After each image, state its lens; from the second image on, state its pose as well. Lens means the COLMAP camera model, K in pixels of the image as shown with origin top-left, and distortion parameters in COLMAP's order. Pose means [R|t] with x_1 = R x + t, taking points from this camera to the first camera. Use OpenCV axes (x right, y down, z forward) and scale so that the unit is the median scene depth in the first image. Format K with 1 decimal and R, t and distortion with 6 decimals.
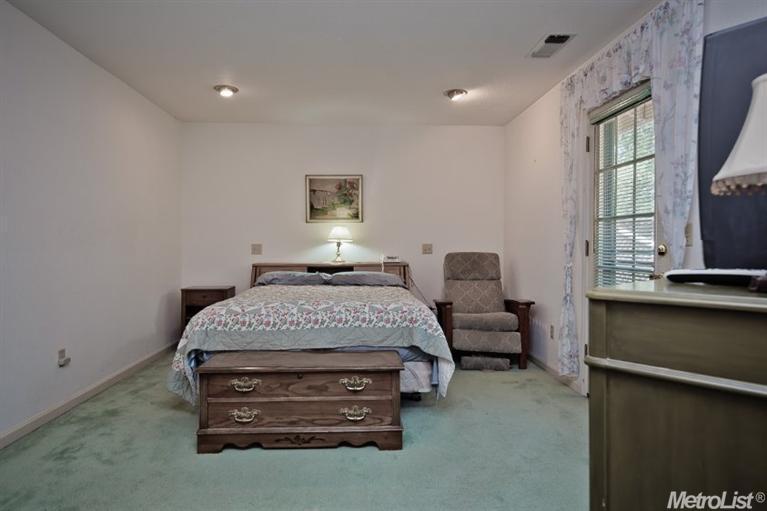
lens RADIAL K [[484.2, 0, 383.3], [0, 484.2, 251.0], [0, 0, 1]] dist [0.006156, 0.002018]
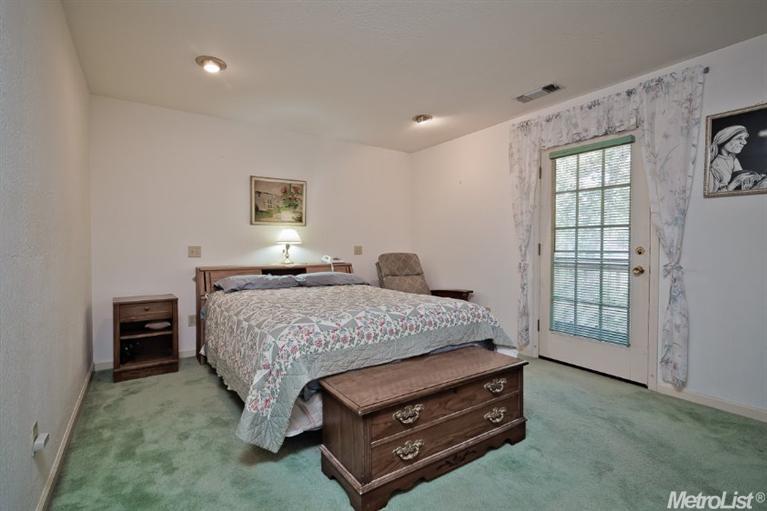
lens RADIAL K [[357.6, 0, 383.5], [0, 357.6, 256.7], [0, 0, 1]] dist [0.002376, 0.000066]
pose [[0.853896, -0.015651, 0.520208, -0.334221], [0.007800, 0.999820, 0.017278, -0.004188], [-0.520385, -0.010696, 0.853865, 0.259037]]
